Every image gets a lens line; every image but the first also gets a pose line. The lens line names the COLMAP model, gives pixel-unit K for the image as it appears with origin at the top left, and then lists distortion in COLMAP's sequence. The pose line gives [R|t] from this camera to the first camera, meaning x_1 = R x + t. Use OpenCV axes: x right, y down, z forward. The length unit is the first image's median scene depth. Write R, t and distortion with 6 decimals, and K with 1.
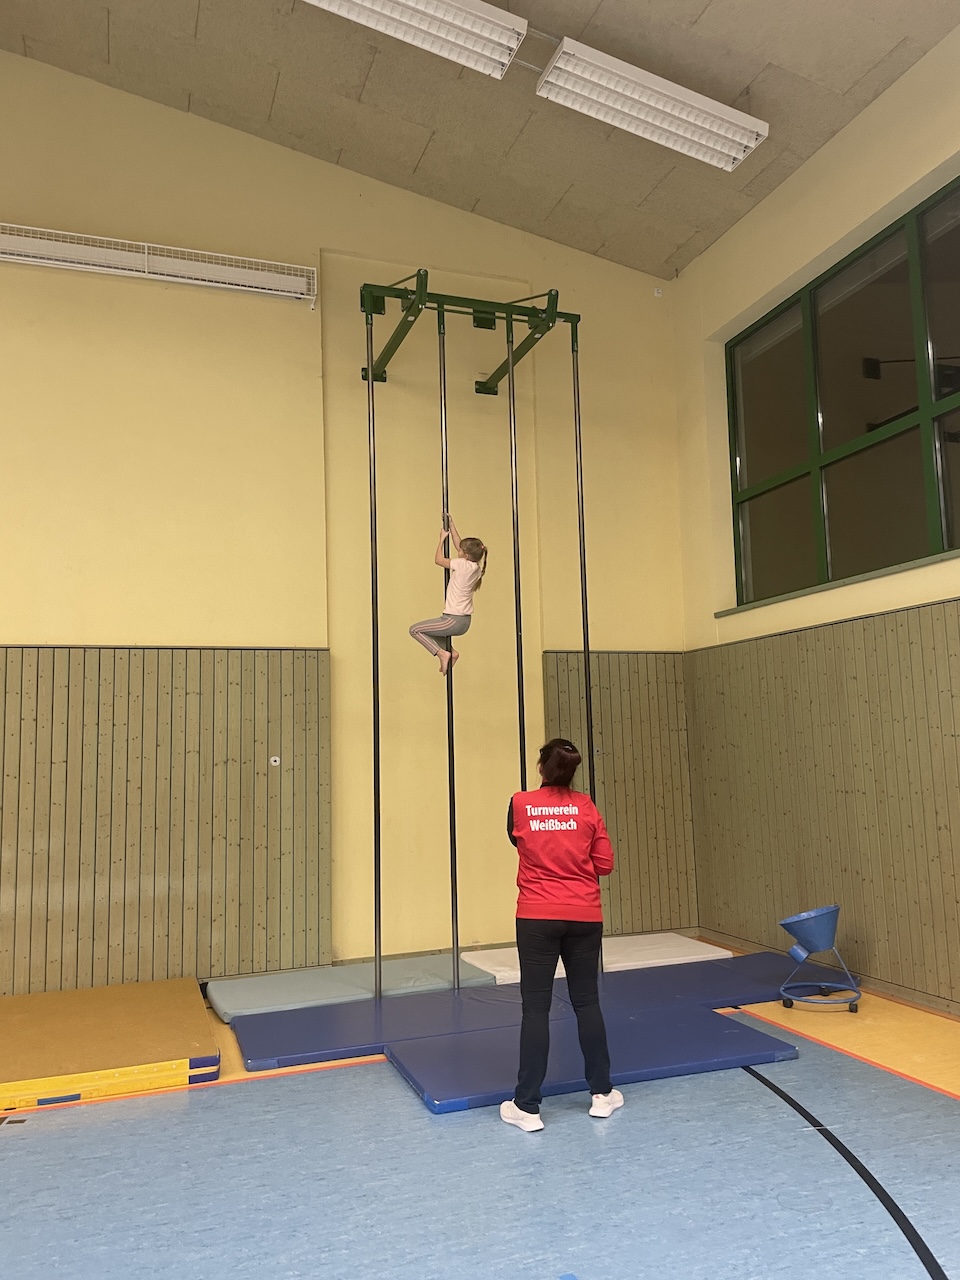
lens RADIAL K [[960.6, 0, 482.1], [0, 960.6, 634.1], [0, 0, 1]] dist [0.089633, -0.118238]
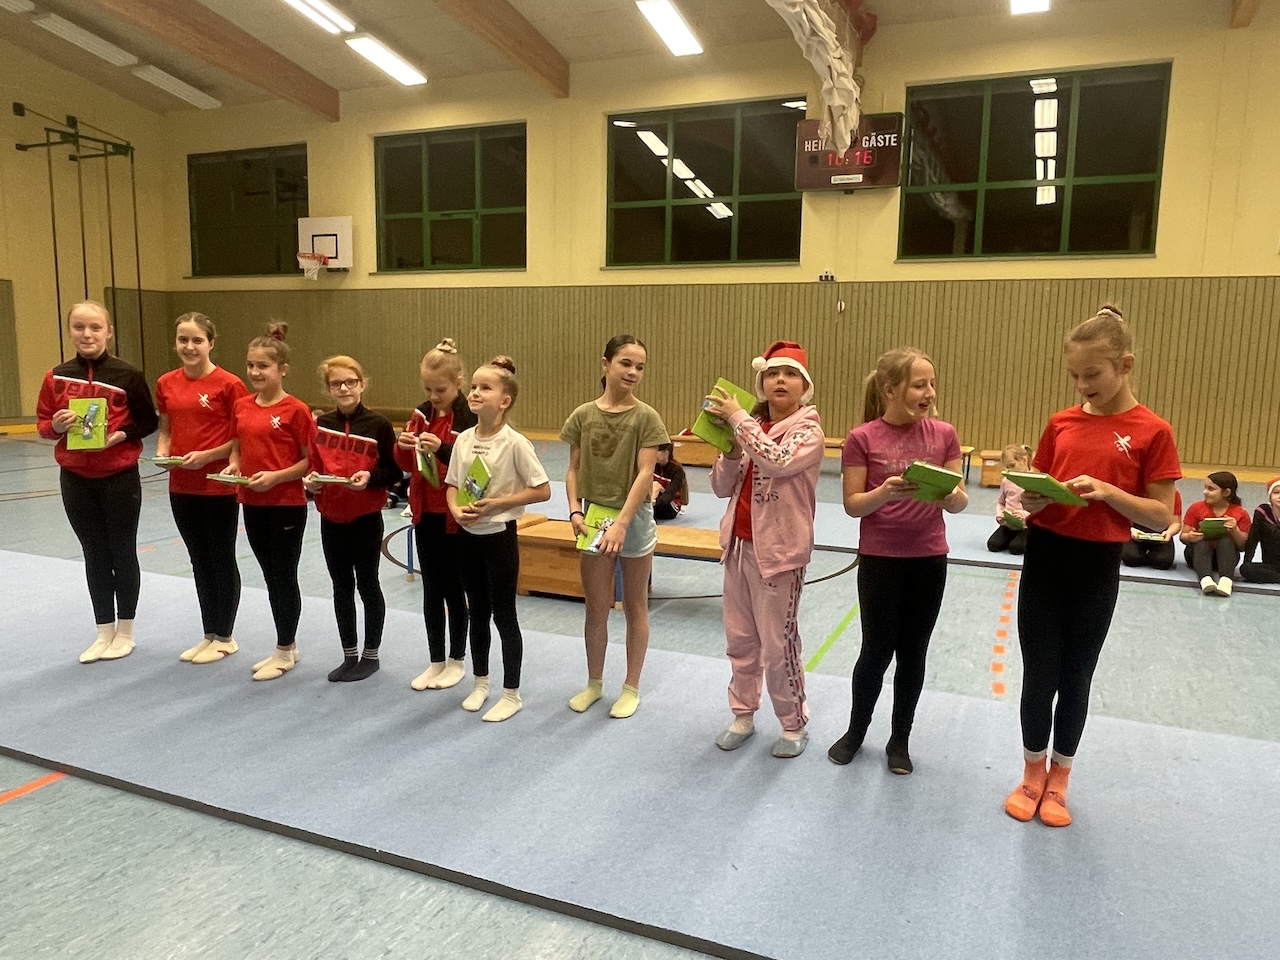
lens RADIAL K [[951.2, 0, 631.0], [0, 951.2, 484.2], [0, 0, 1]] dist [0.001444, -0.010446]
pose [[0.692038, -0.057682, 0.719552, -0.788349], [-0.121868, 0.973158, 0.195220, -0.130187], [-0.711499, -0.222790, 0.666433, -1.616809]]
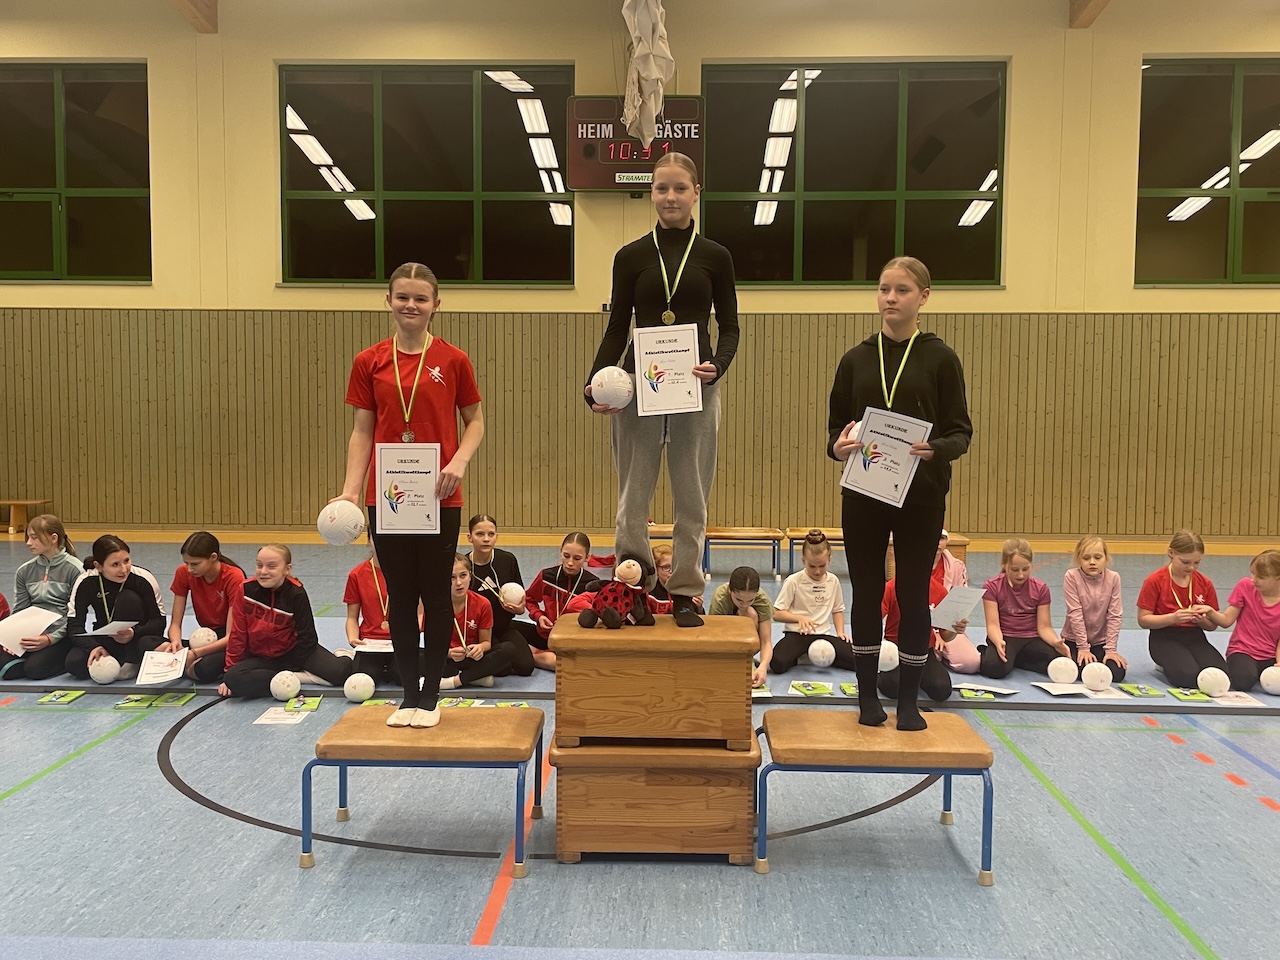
lens RADIAL K [[1220.5, 0, 638.5], [0, 1220.5, 473.3], [0, 0, 1]] dist [0.106469, -0.172636]
pose [[0.377390, -0.019452, 0.925850, -0.808153], [-0.127731, 0.989130, 0.072847, -0.100468], [-0.917203, -0.145751, 0.370804, -1.286943]]
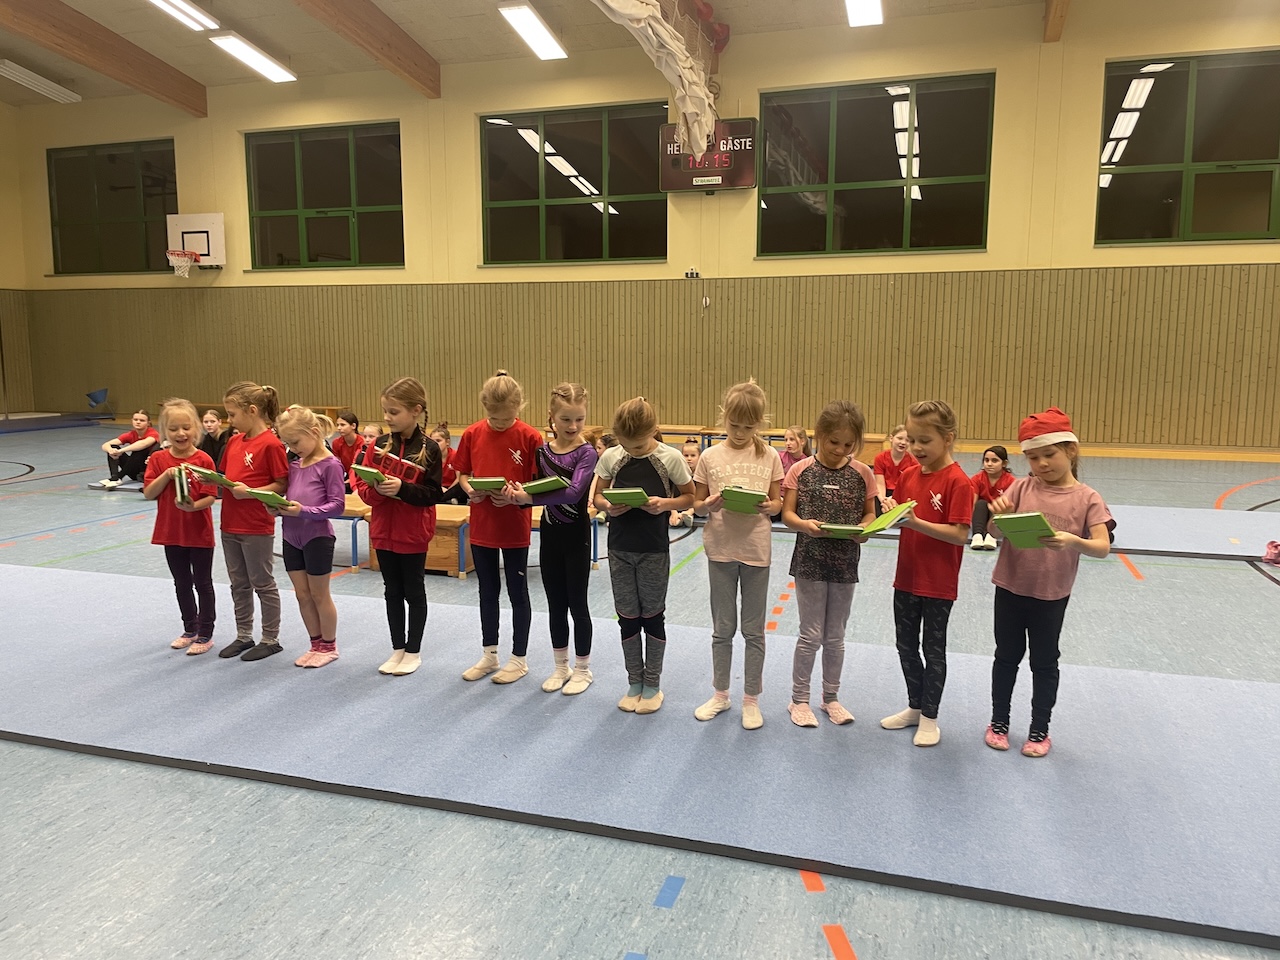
lens RADIAL K [[960.6, 0, 634.5], [0, 960.6, 468.2], [0, 0, 1]] dist [0.089633, -0.118238]
pose [[0.617192, -0.066398, 0.784006, -0.825163], [-0.112667, 0.978706, 0.171582, -0.143640], [-0.778705, -0.194231, 0.596568, -1.735829]]
